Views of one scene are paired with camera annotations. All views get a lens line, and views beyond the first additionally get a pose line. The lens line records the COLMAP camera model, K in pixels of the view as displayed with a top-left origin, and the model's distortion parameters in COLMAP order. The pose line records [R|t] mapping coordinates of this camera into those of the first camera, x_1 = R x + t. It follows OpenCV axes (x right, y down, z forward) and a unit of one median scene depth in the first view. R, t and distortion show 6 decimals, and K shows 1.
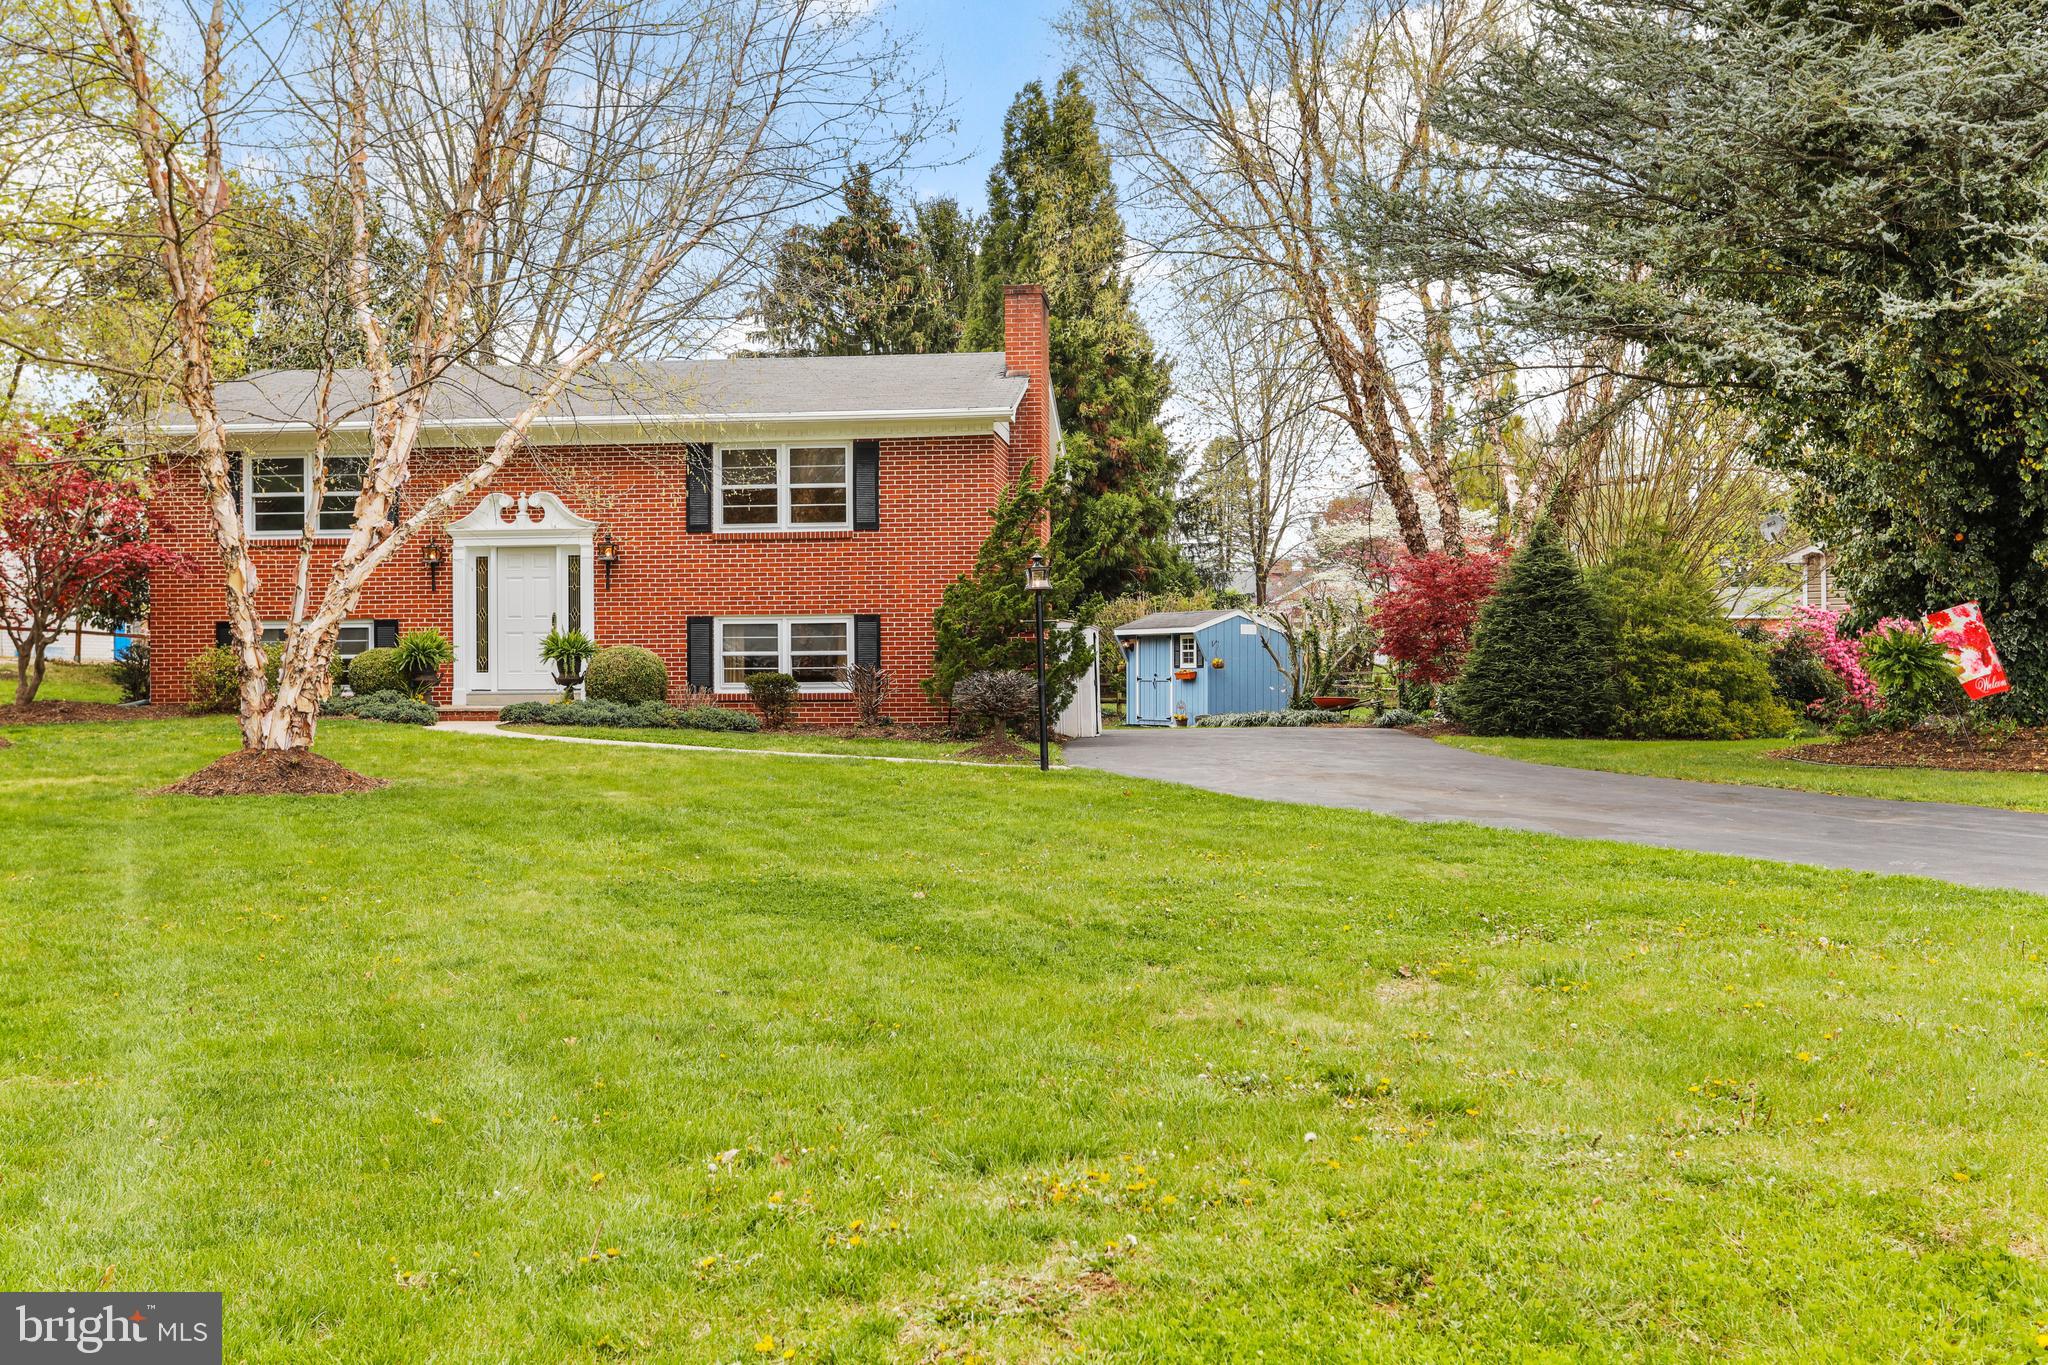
lens RADIAL K [[2087.3, 0, 1024.0], [0, 2087.3, 682.5], [0, 0, 1]] dist [-0.000627, -0.000607]
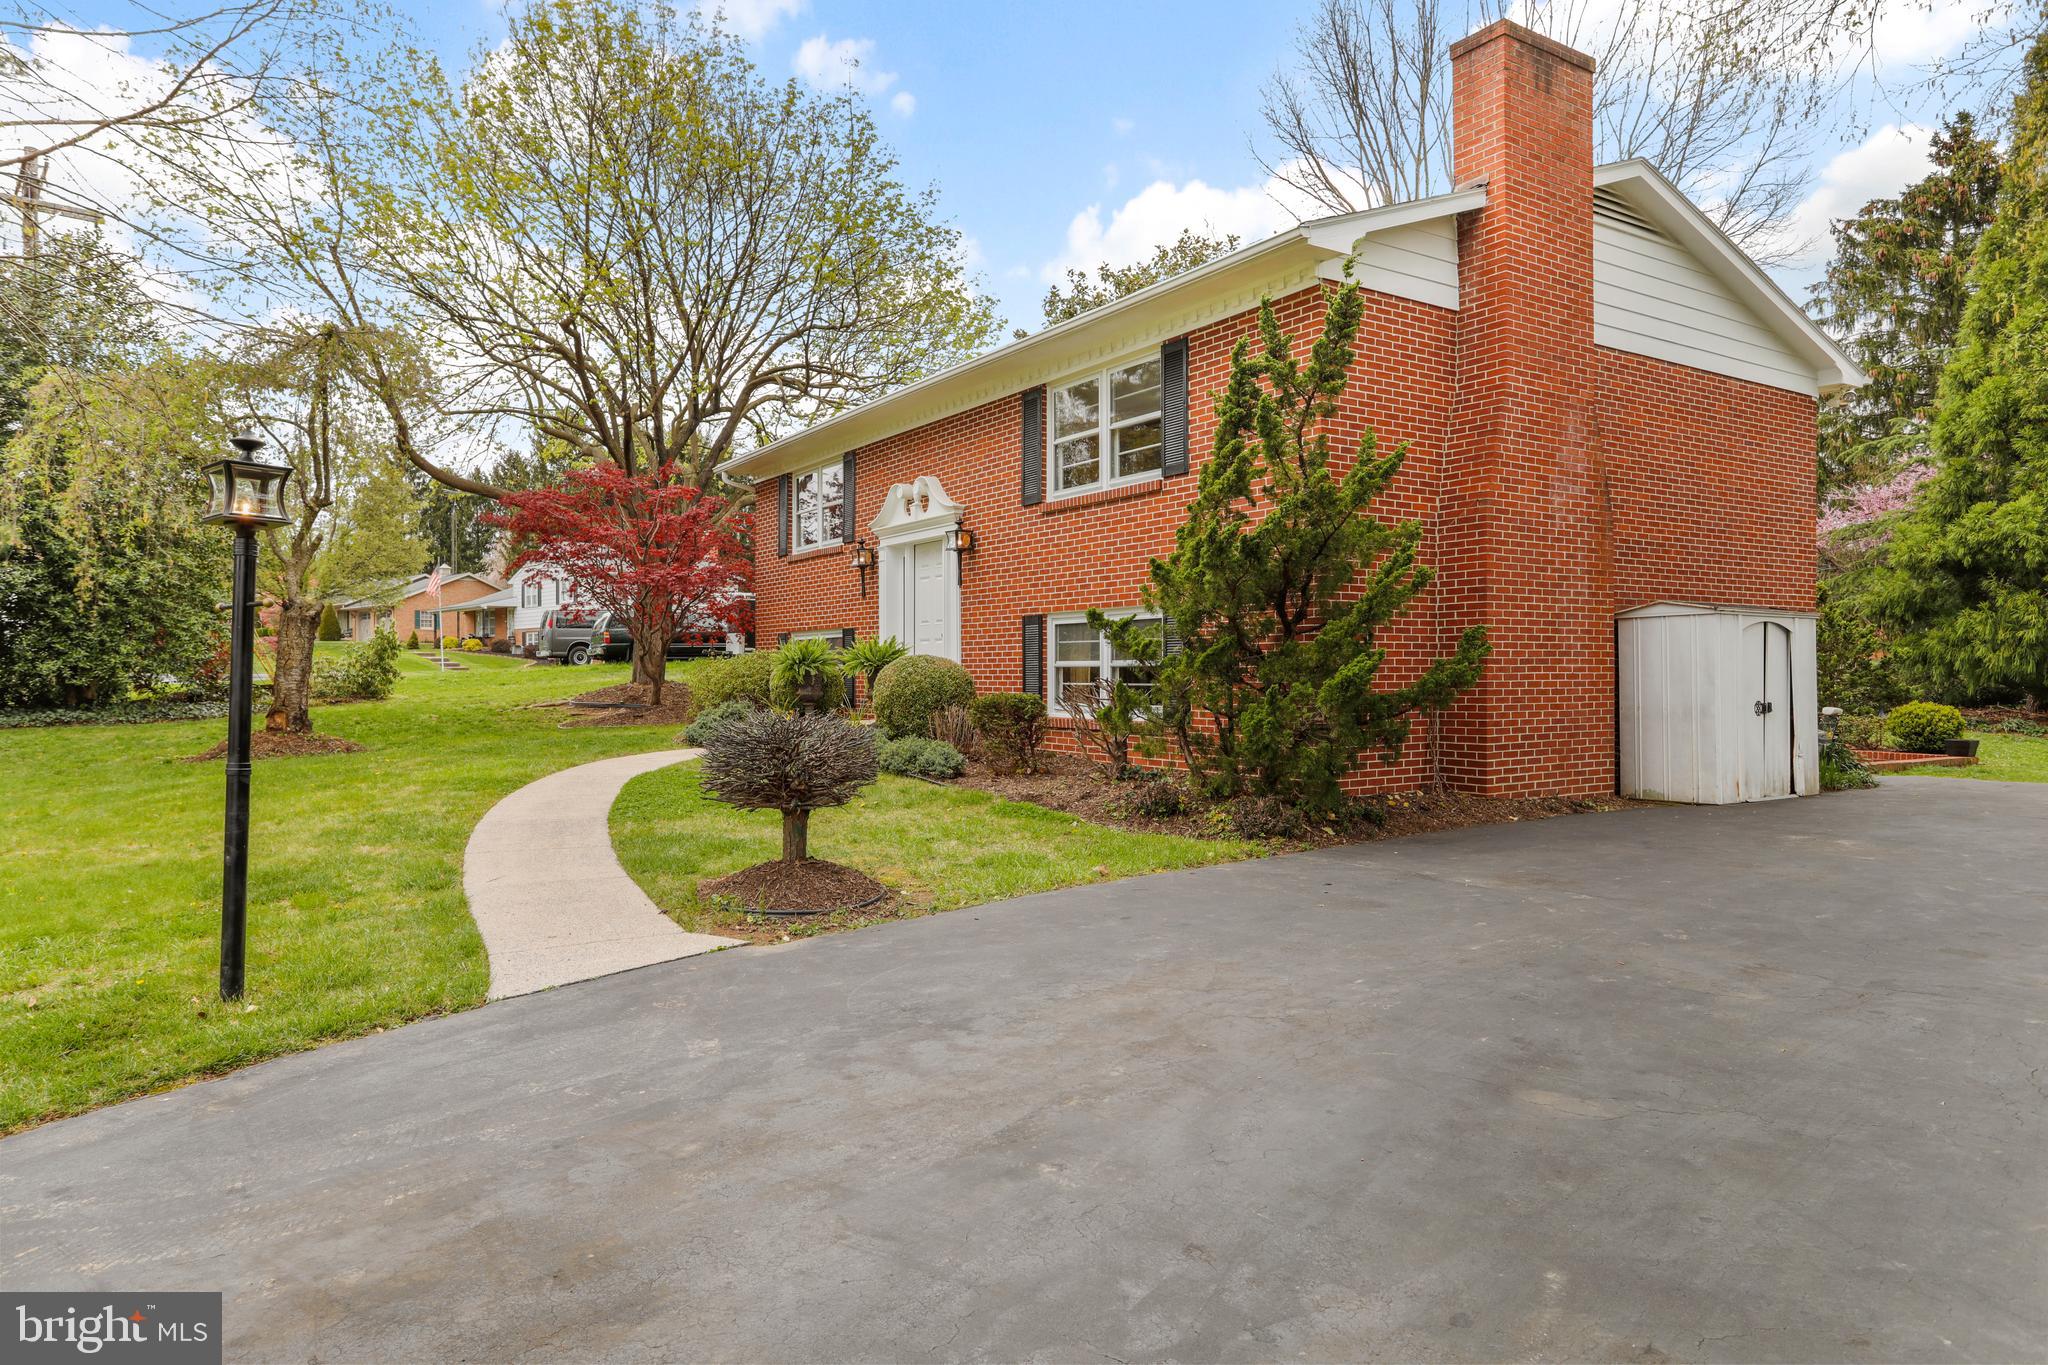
lens RADIAL K [[1257.0, 0, 1024.0], [0, 1257.0, 682.5], [0, 0, 1]] dist [0.029766, -0.000364]
pose [[0.649045, 0.017002, -0.760560, 0.193482], [-0.003527, 0.999807, 0.019340, -0.015559], [0.760742, -0.009870, 0.648980, 0.690140]]
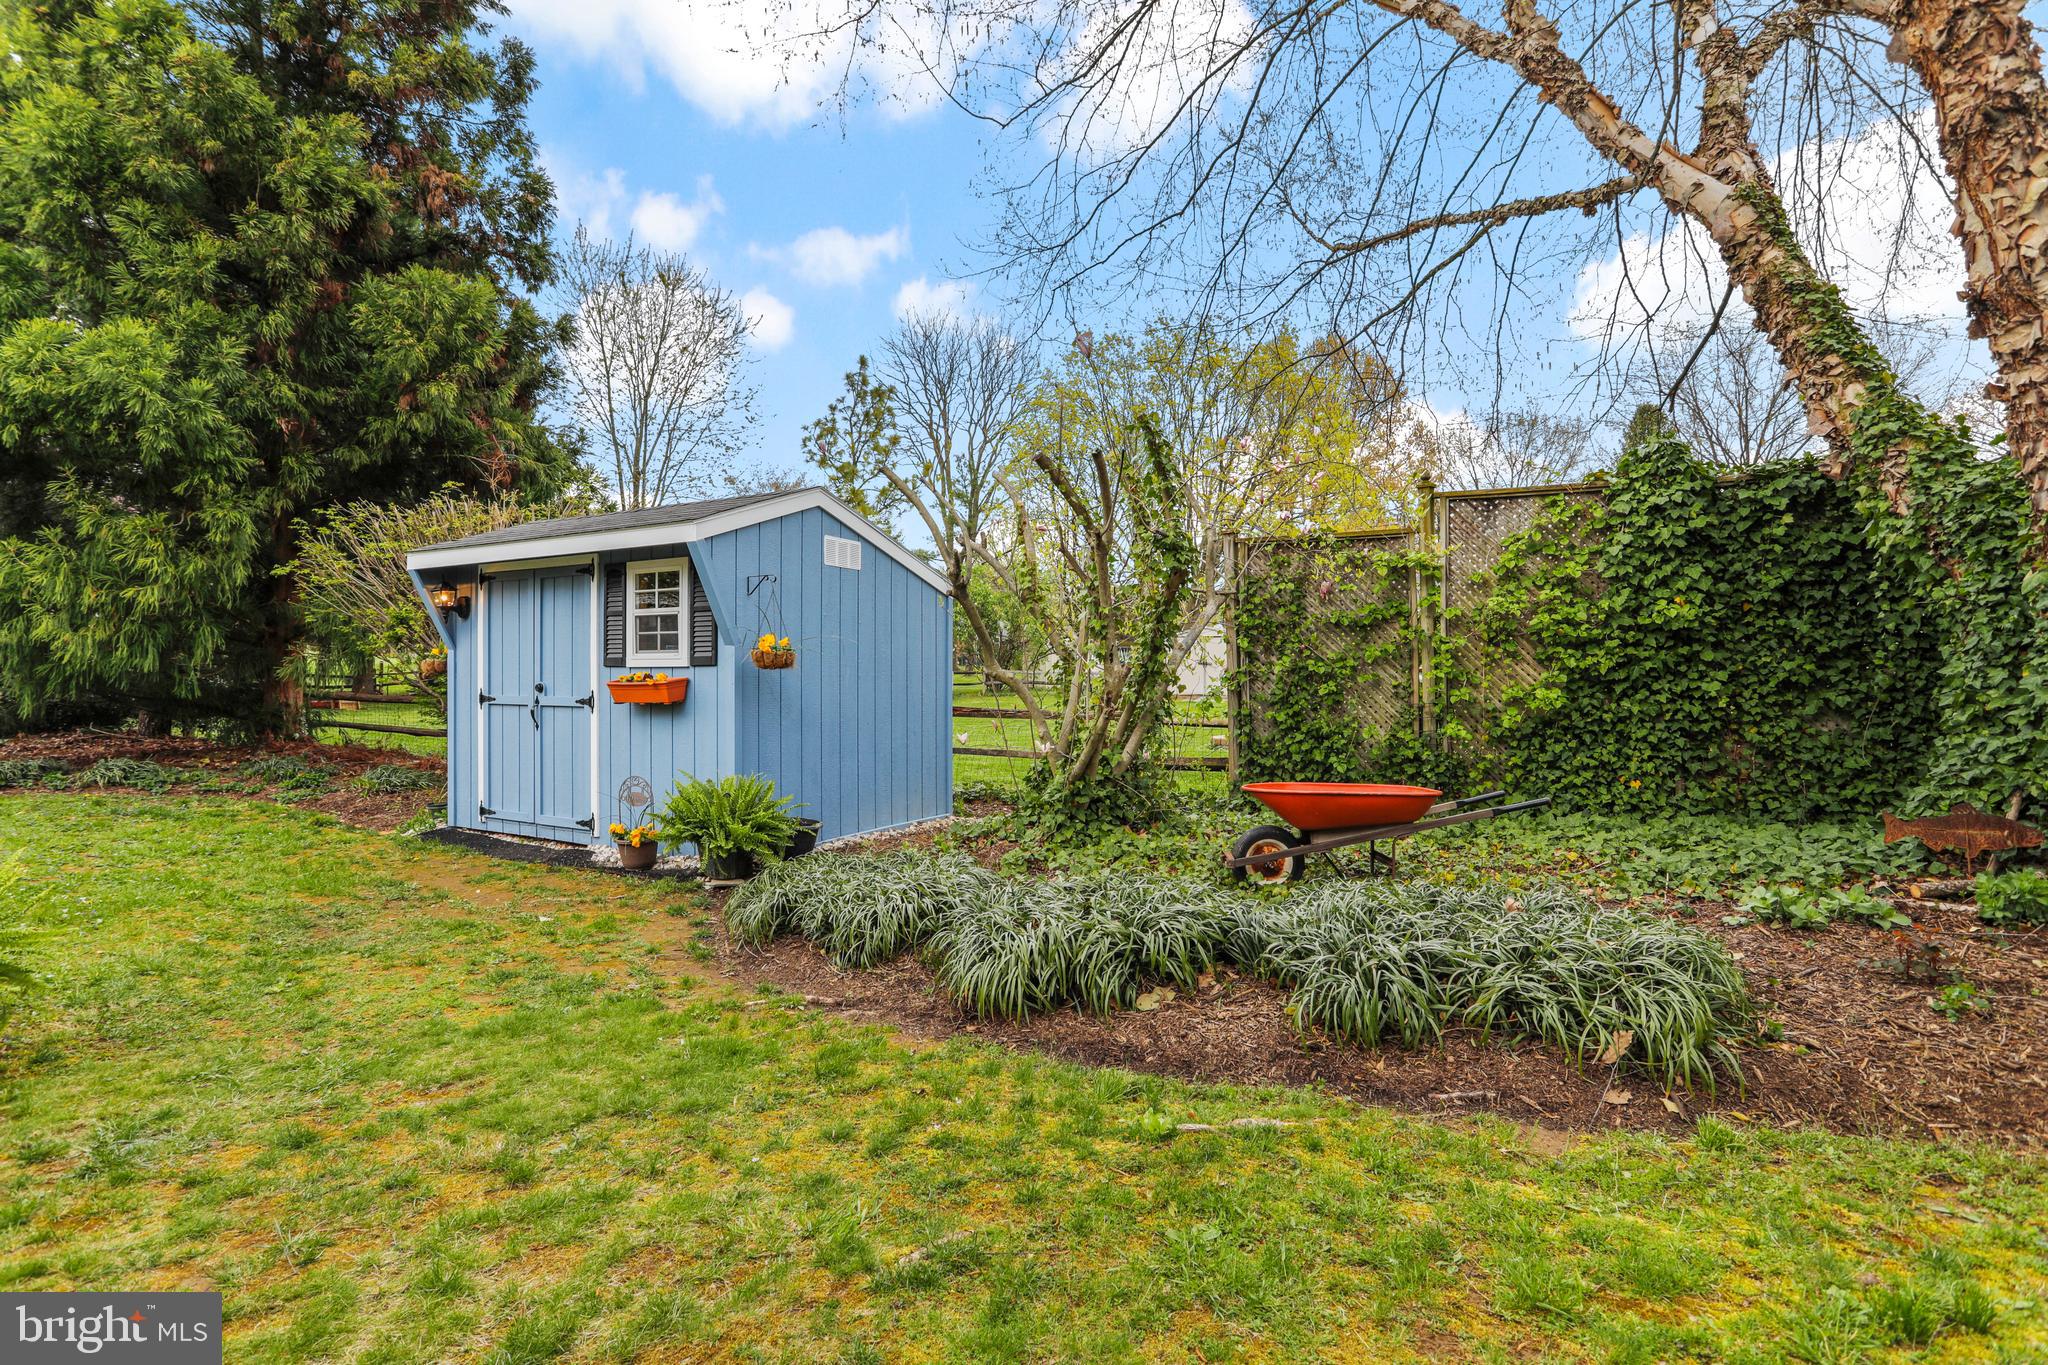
lens RADIAL K [[990.8, 0, 1012.9], [0, 990.8, 668.6], [0, 0, 1]] dist [-0.046807, 0.025762]
pose [[0.858966, 0.011997, 0.511892, 0.073514], [-0.006983, 0.999907, -0.011718, -0.007999], [-0.511985, 0.006491, 0.858970, 1.270655]]
